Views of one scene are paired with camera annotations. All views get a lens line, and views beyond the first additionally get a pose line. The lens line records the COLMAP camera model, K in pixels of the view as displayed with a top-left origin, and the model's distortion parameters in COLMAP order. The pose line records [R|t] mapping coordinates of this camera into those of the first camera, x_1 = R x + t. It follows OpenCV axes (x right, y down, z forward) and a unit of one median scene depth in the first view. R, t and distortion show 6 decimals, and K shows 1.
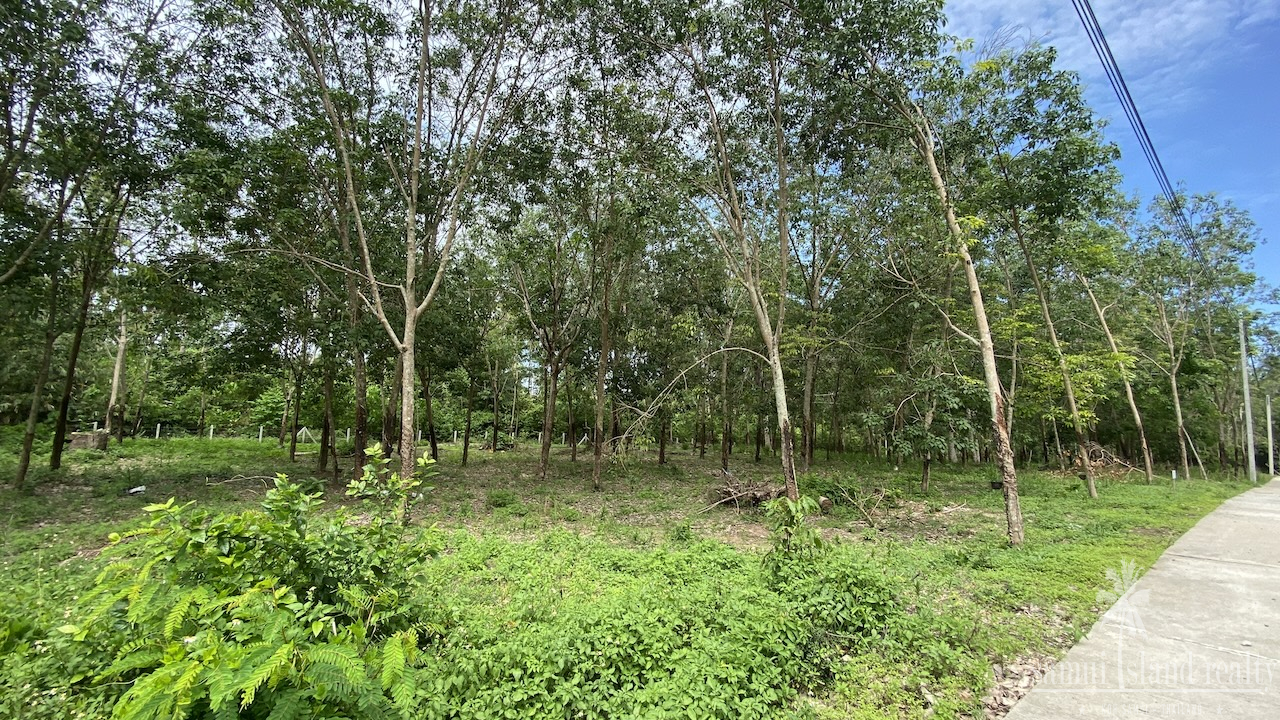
lens RADIAL K [[495.6, 0, 642.9], [0, 495.6, 353.2], [0, 0, 1]] dist [0.001393, -0.014062]
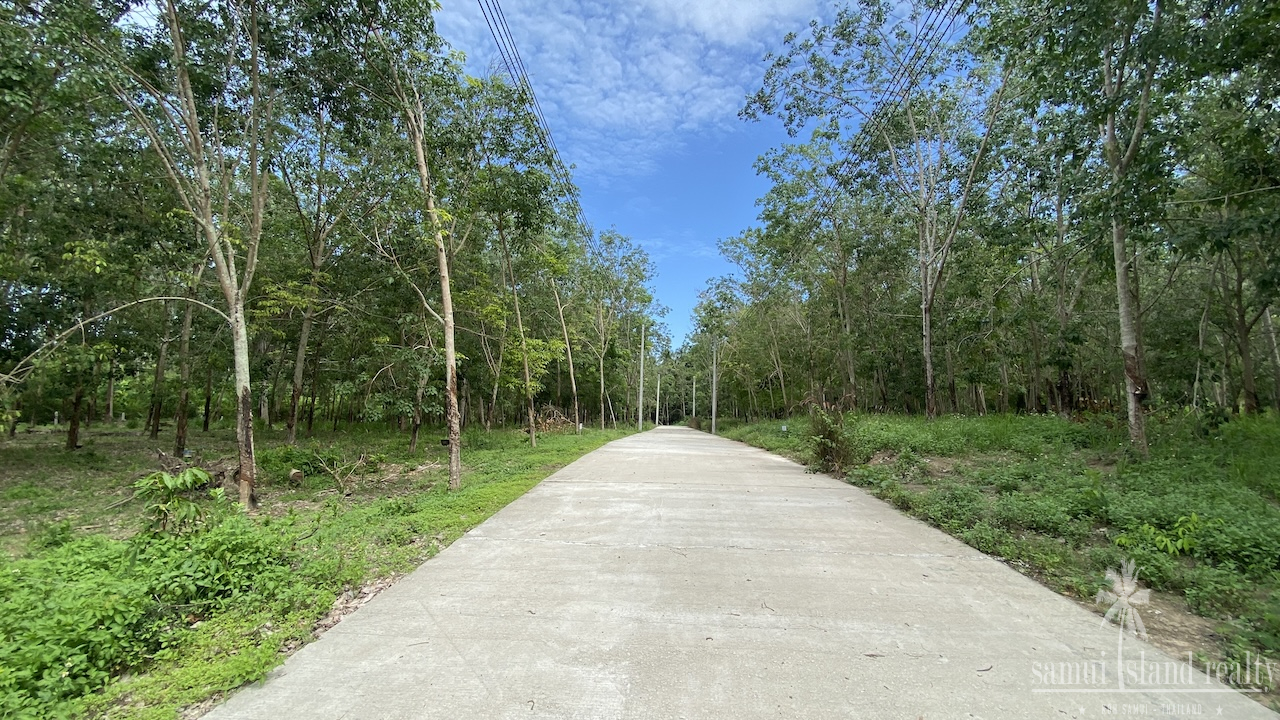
lens RADIAL K [[503.2, 0, 640.0], [0, 503.2, 360.0], [0, 0, 1]] dist [0.008983, -0.015554]
pose [[0.662994, 0.044821, 0.747282, 0.082417], [-0.102134, 0.994288, 0.030978, -0.011382], [-0.741625, -0.096861, 0.663785, -0.097556]]
